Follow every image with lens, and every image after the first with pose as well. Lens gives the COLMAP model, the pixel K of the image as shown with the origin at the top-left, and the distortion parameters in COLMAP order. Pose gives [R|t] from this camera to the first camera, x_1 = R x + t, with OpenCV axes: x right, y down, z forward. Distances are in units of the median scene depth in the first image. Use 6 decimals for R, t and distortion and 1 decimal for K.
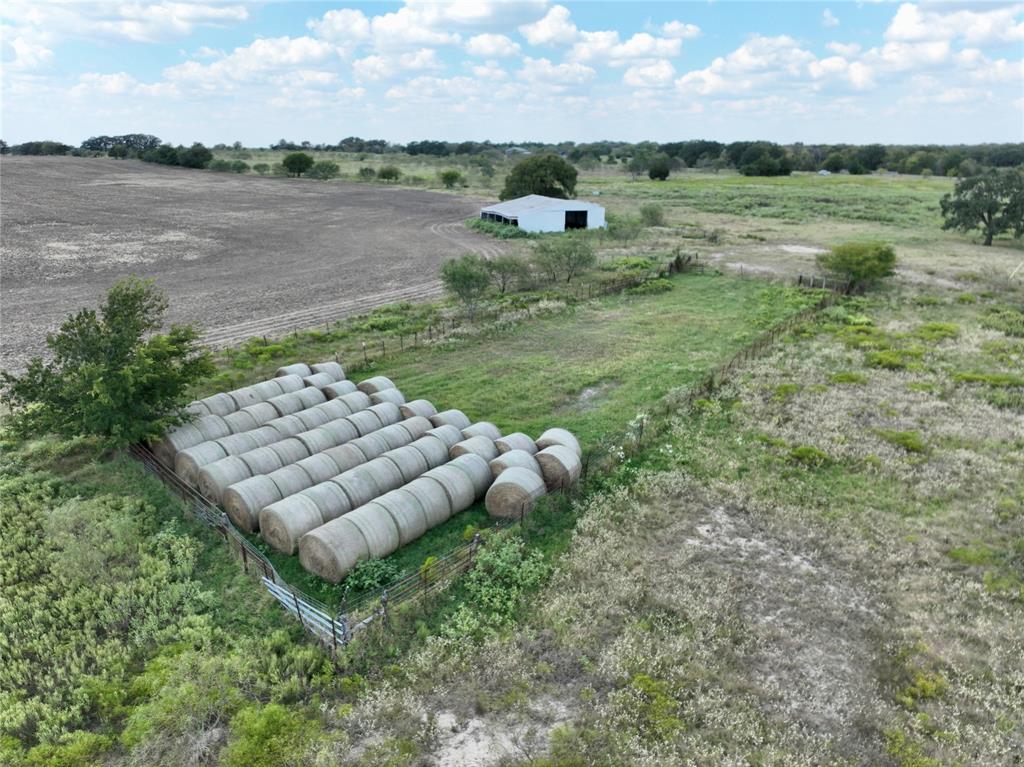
lens RADIAL K [[729.8, 0, 513.8], [0, 729.8, 373.2], [0, 0, 1]] dist [0.001331, 0.023361]
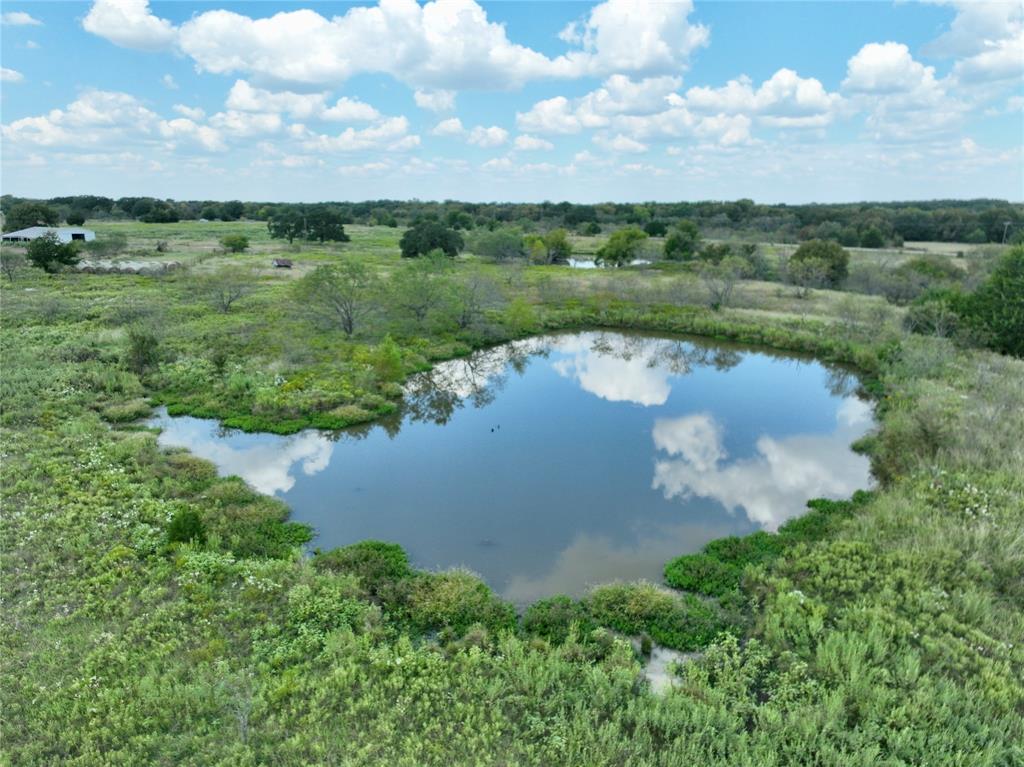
lens RADIAL K [[729.8, 0, 491.0], [0, 729.8, 367.5], [0, 0, 1]] dist [0.001331, 0.023361]
pose [[0.720423, -0.147456, 0.677678, -0.134728], [0.201204, 0.979549, -0.000755, 0.090672], [-0.663708, 0.136896, 0.735358, -0.280911]]
